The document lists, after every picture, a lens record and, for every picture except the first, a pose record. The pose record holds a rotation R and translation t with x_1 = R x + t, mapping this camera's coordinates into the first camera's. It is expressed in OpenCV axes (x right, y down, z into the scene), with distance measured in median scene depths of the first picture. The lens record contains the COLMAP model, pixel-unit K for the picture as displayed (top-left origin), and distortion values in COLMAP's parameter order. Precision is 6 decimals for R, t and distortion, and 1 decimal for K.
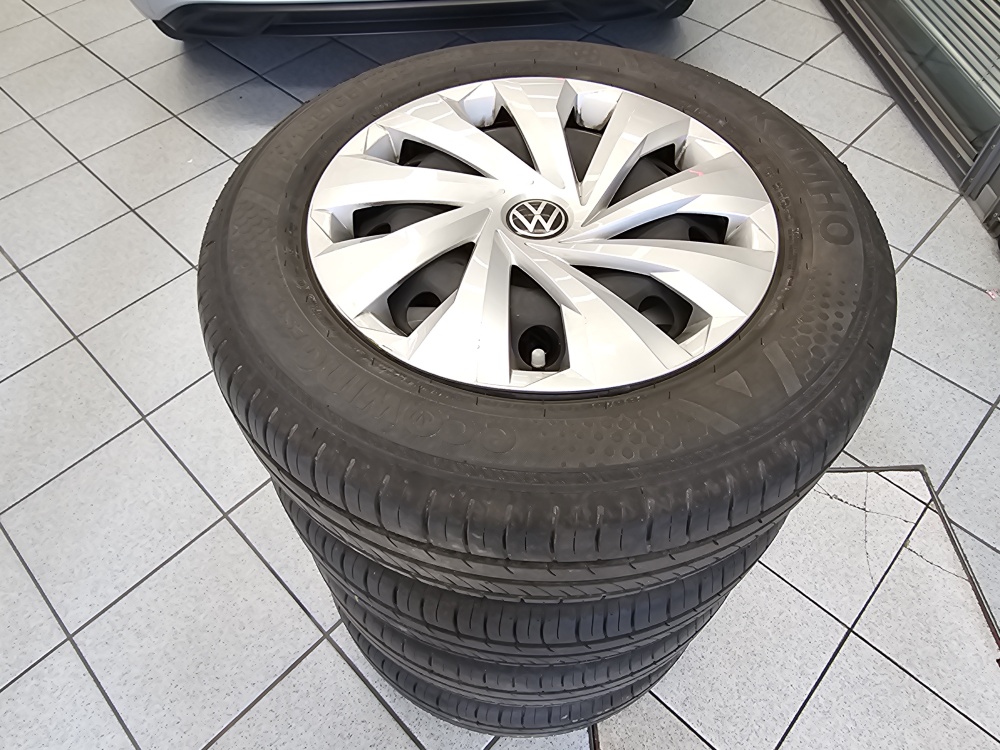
lens RADIAL K [[693.1, 0, 497.7], [0, 693.1, 350.0], [0, 0, 1]] dist [-0.004695, 0.009705]
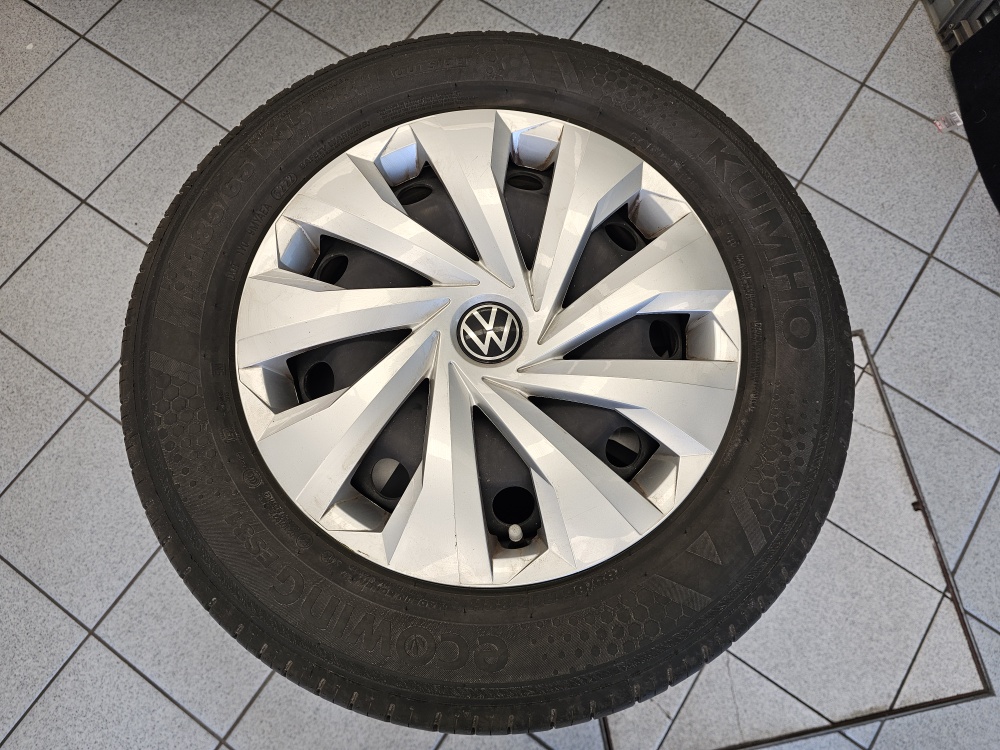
lens RADIAL K [[678.3, 0, 533.9], [0, 678.3, 393.9], [0, 0, 1]] dist [0.065700, -0.065036]
pose [[0.985112, -0.149819, 0.084310, 0.023377], [0.110172, 0.926663, 0.359386, -0.393226], [-0.131969, -0.344747, 0.929373, 0.104490]]
